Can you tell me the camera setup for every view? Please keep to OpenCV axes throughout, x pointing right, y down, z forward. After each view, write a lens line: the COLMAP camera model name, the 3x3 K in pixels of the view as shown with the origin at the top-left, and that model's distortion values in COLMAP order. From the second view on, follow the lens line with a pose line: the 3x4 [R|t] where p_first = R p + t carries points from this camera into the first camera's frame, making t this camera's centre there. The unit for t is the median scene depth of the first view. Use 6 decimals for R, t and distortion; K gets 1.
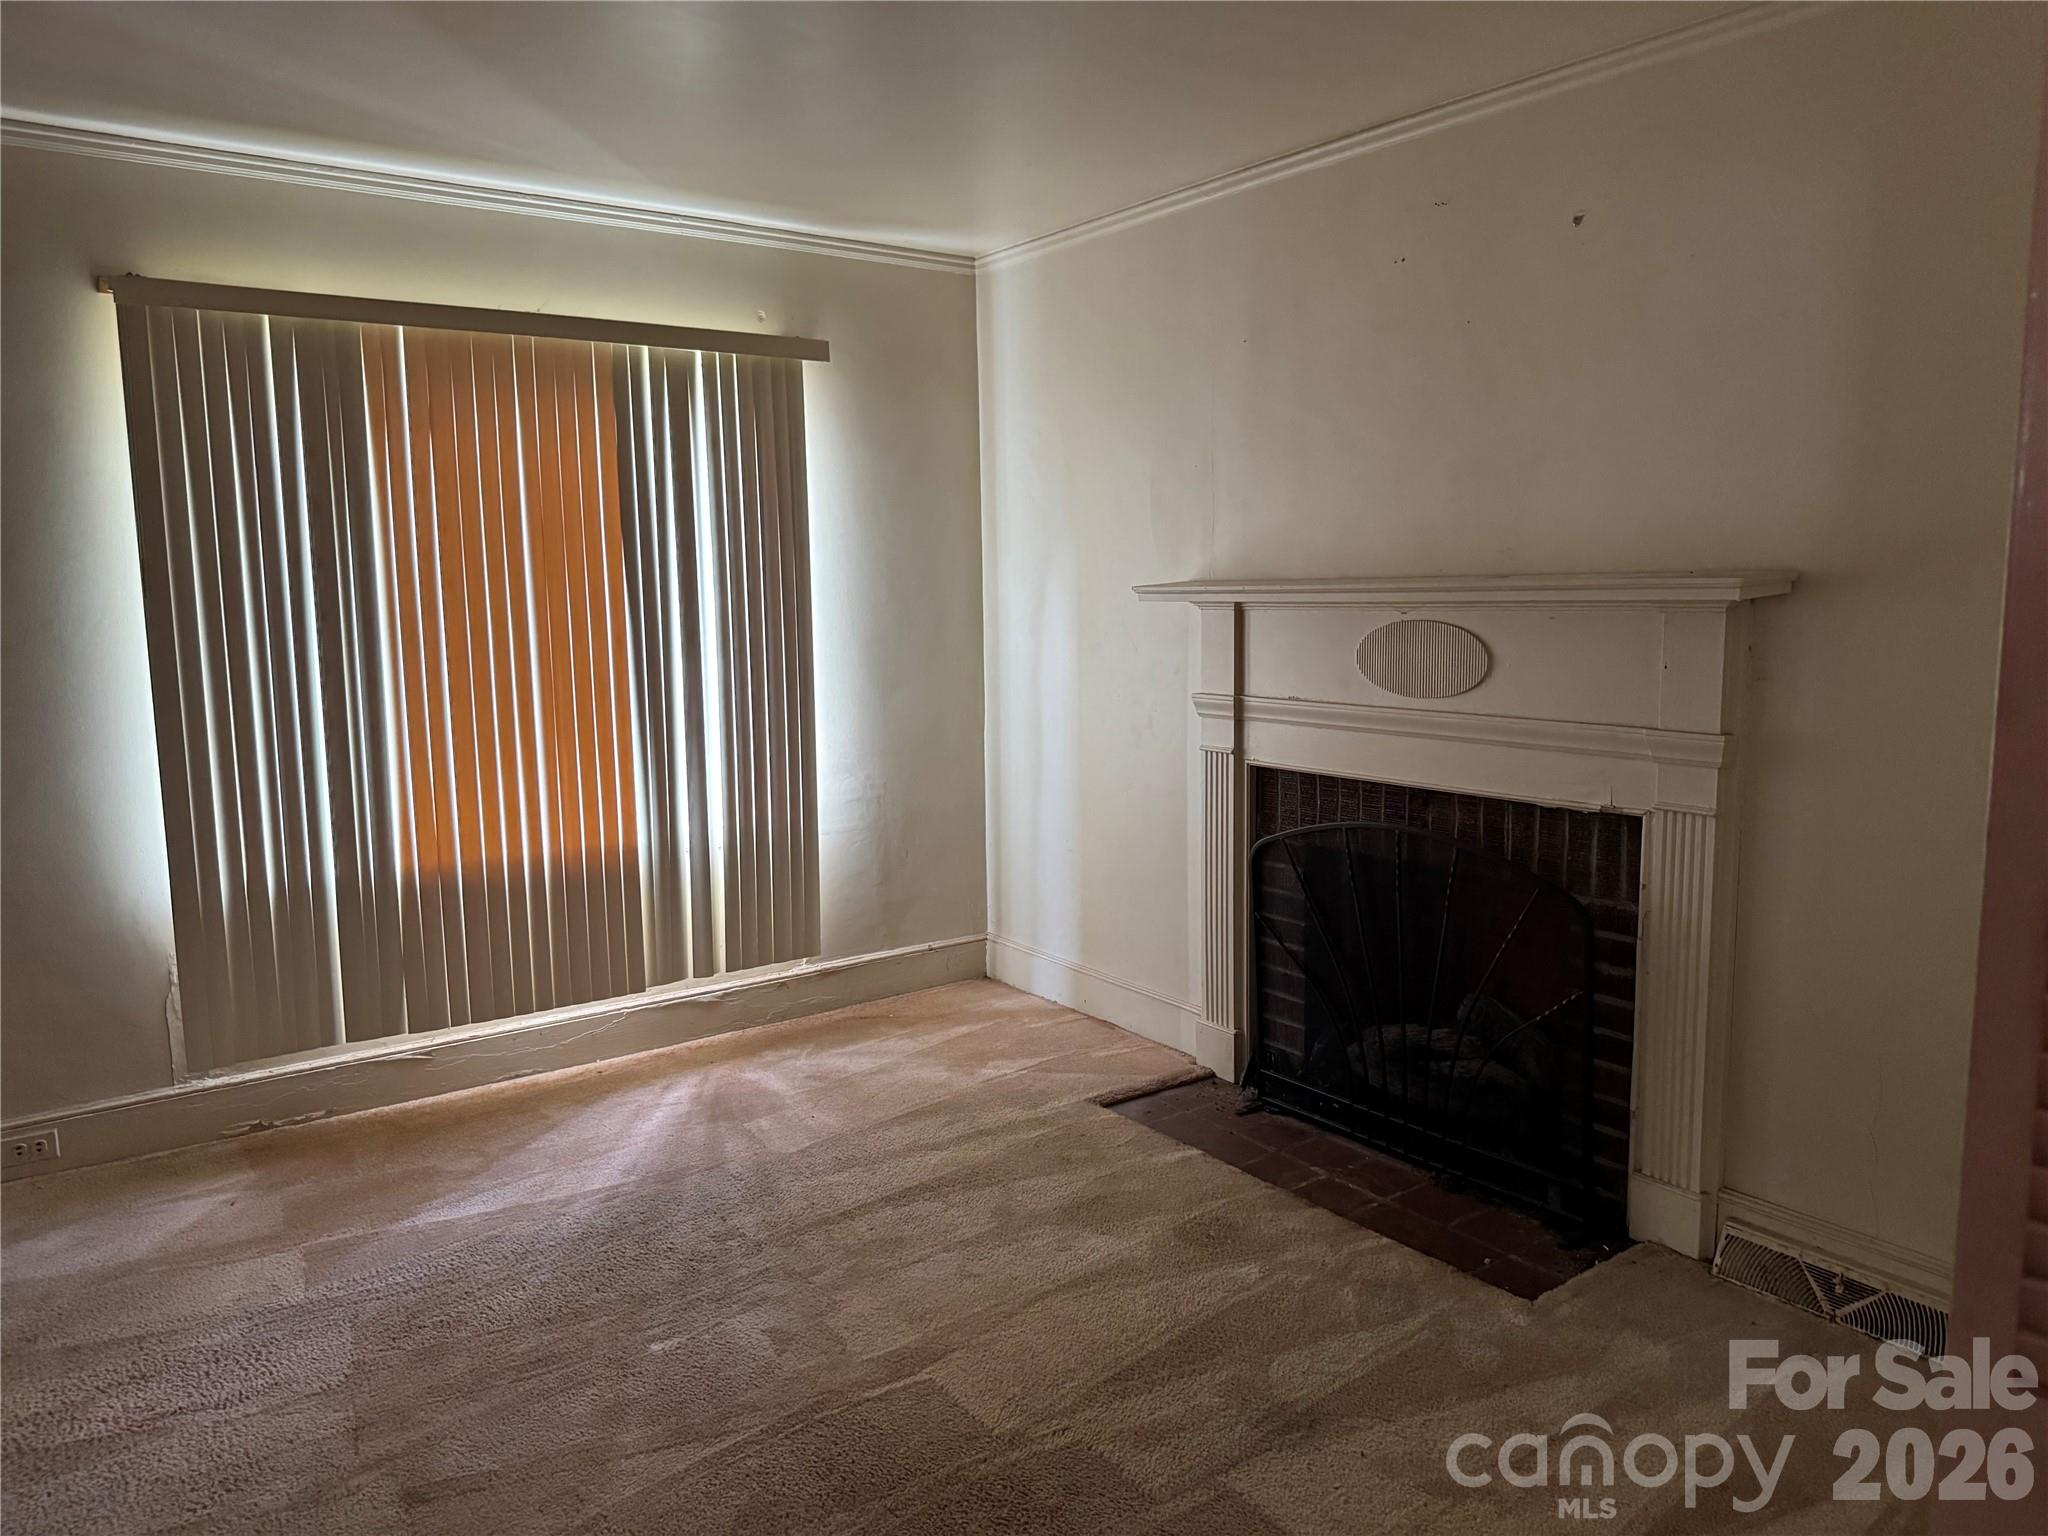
lens RADIAL K [[1437.1, 0, 1026.8], [0, 1437.1, 765.1], [0, 0, 1]] dist [0.088627, -0.141418]
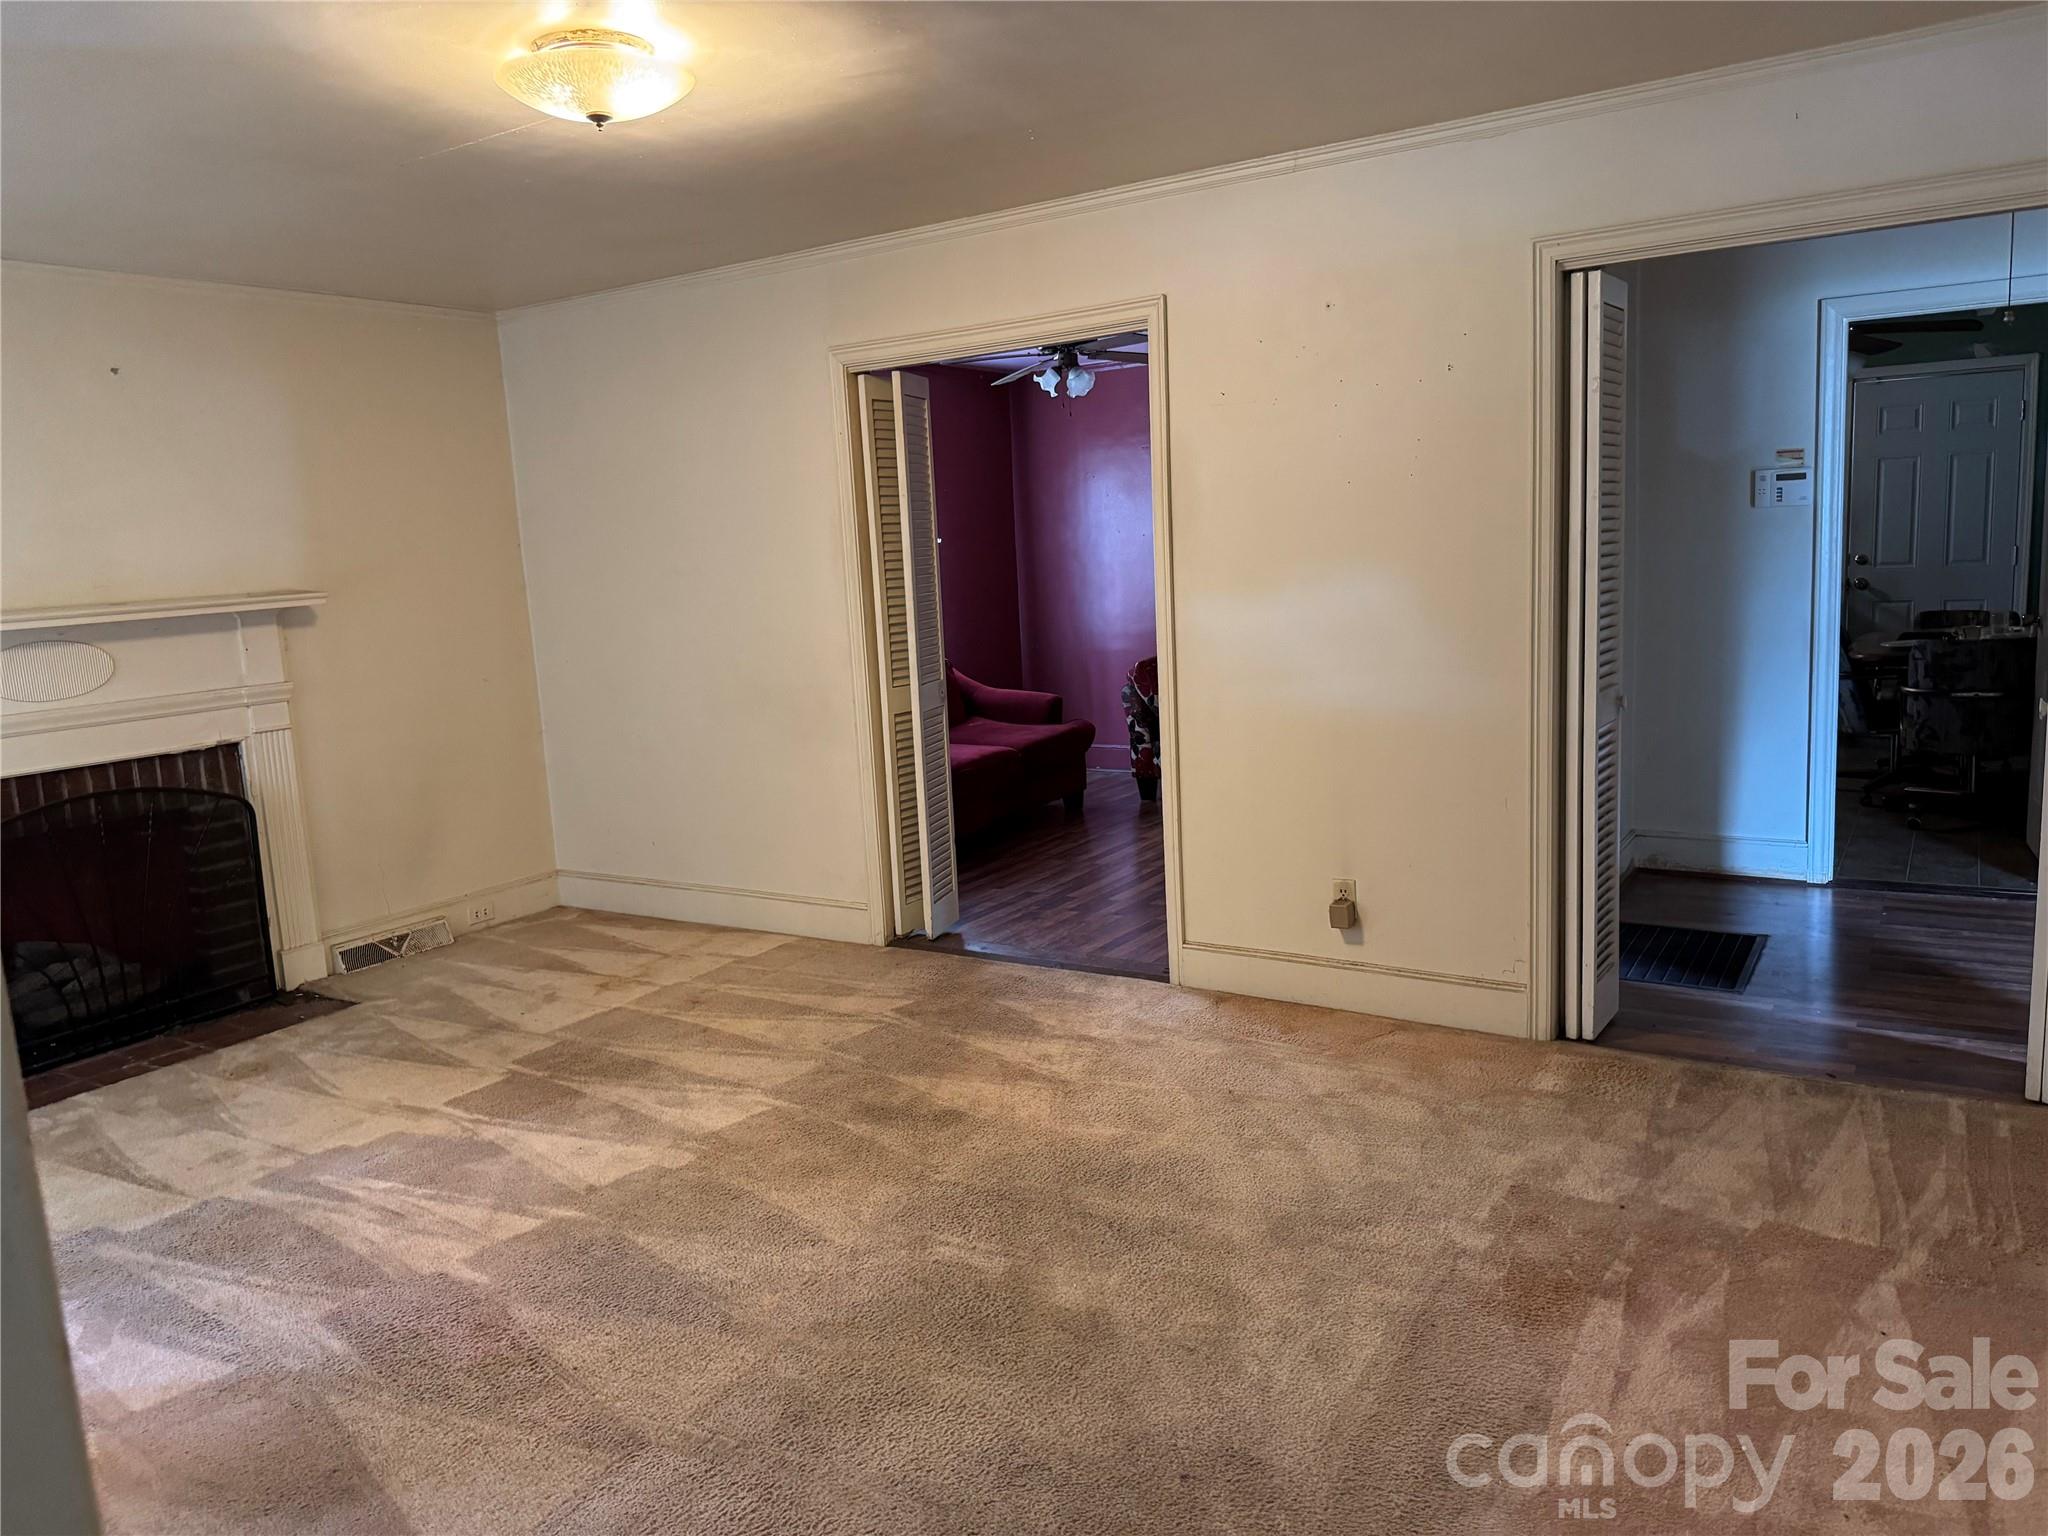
lens RADIAL K [[1437.1, 0, 1026.8], [0, 1437.1, 765.1], [0, 0, 1]] dist [0.088627, -0.141418]
pose [[-0.367147, -0.112036, 0.923391, -1.314987], [0.180314, 0.965316, 0.188817, -0.082802], [-0.912518, 0.235824, -0.334212, 0.672623]]
